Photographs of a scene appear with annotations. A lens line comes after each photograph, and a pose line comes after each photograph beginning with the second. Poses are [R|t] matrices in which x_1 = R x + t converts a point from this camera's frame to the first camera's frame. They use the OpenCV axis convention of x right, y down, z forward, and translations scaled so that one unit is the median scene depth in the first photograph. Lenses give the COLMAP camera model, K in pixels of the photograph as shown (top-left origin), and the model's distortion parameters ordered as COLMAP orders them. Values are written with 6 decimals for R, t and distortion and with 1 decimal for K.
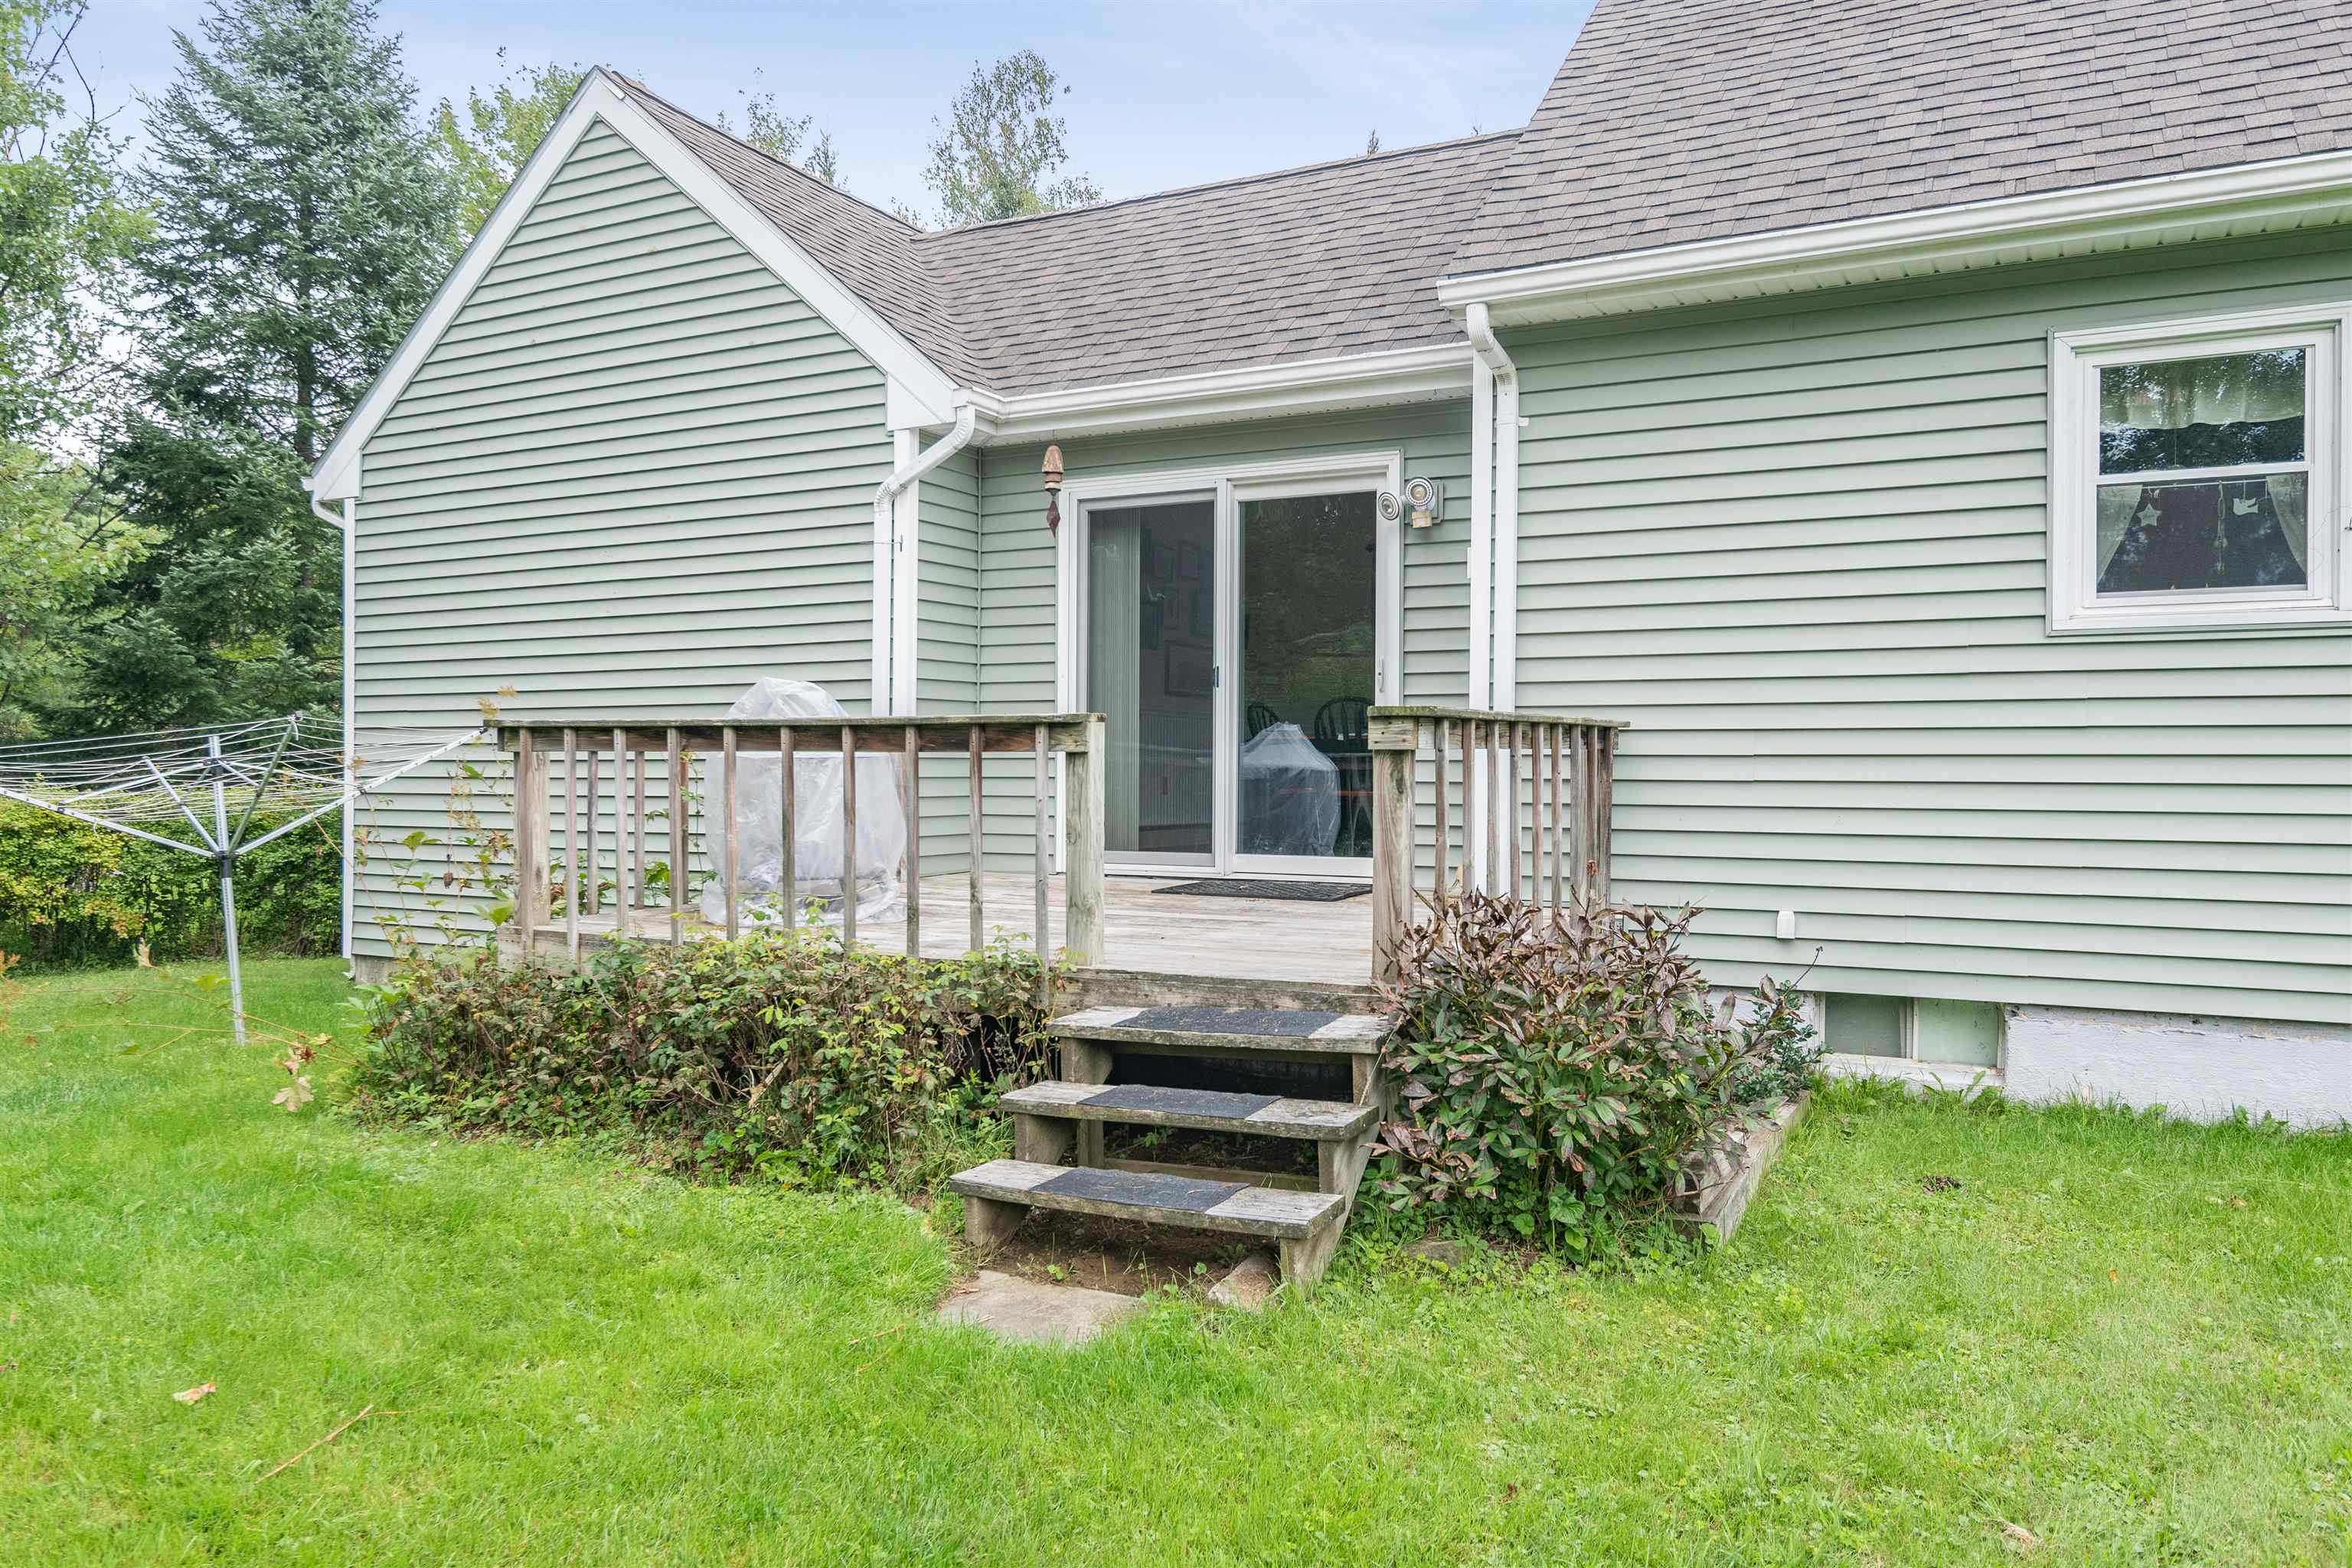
lens RADIAL K [[1673.7, 0, 1178.2], [0, 1673.7, 783.2], [0, 0, 1]] dist [0.000710, -0.006441]
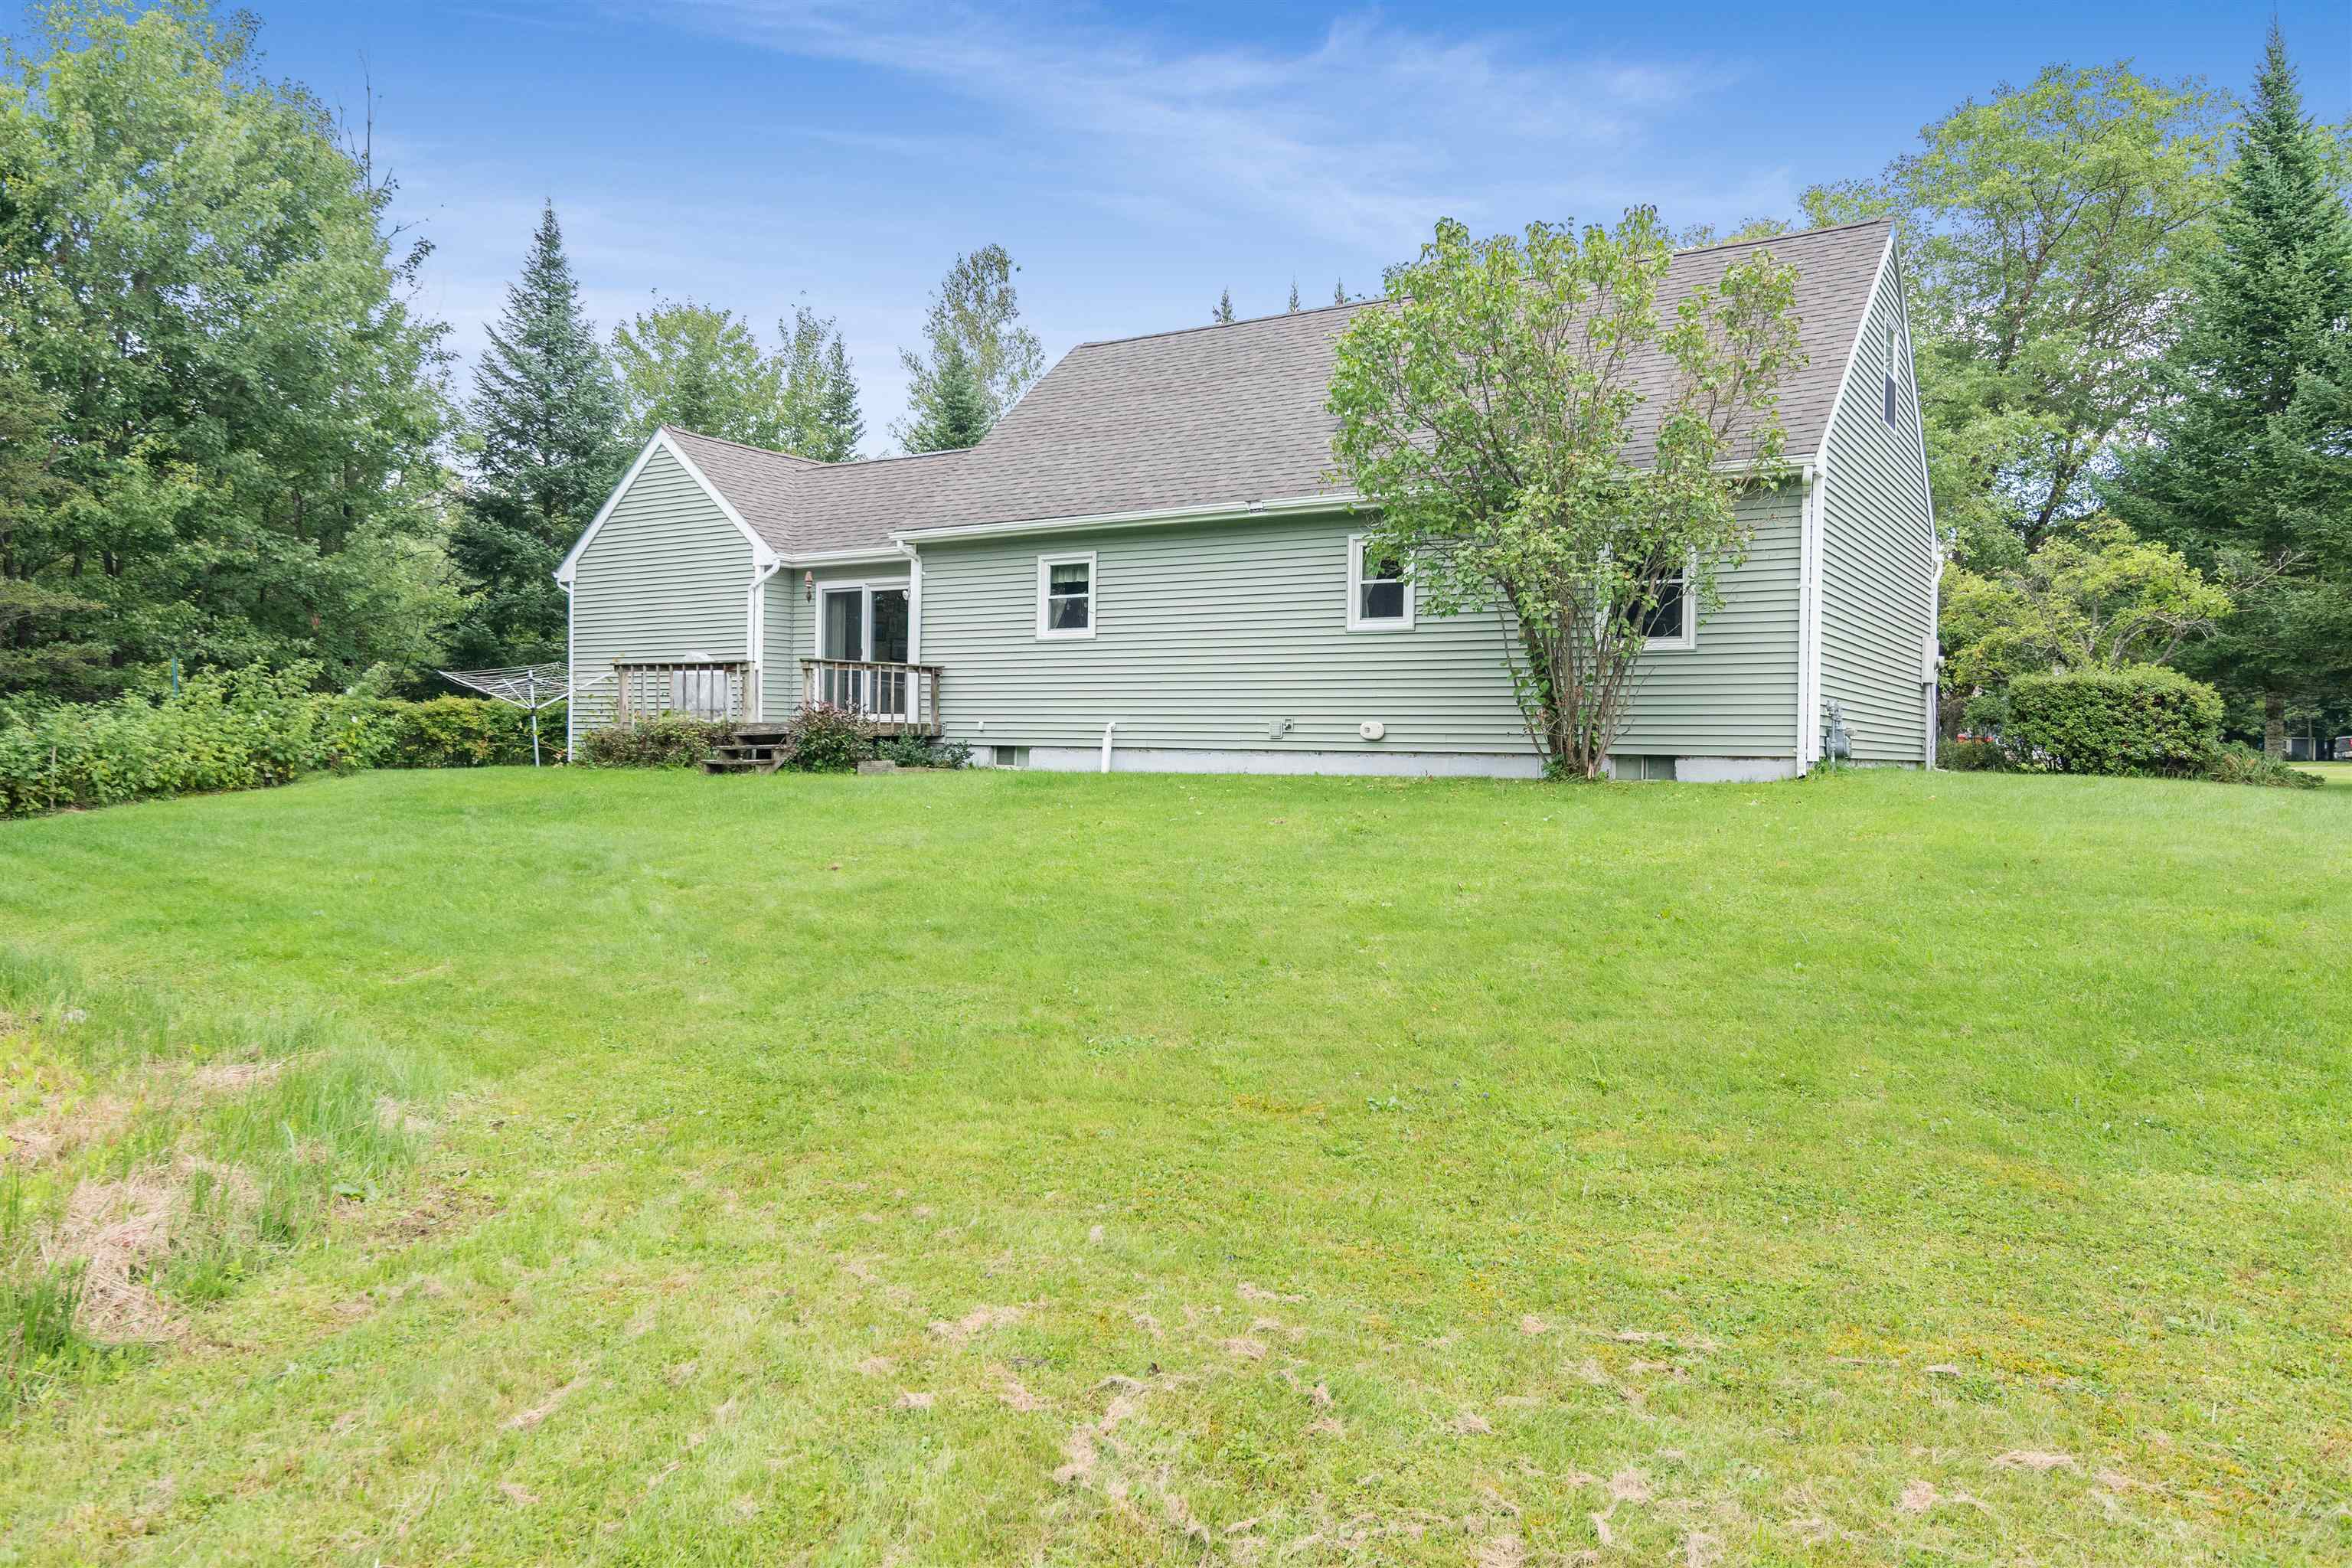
lens RADIAL K [[1620.8, 0, 1175.5], [0, 1620.8, 778.9], [0, 0, 1]] dist [-0.003632, 0.001073]
pose [[0.995337, 0.011723, -0.095743, 0.790931], [-0.010623, 0.999872, 0.011988, 0.109809], [0.095871, -0.010915, 0.995334, -1.643375]]
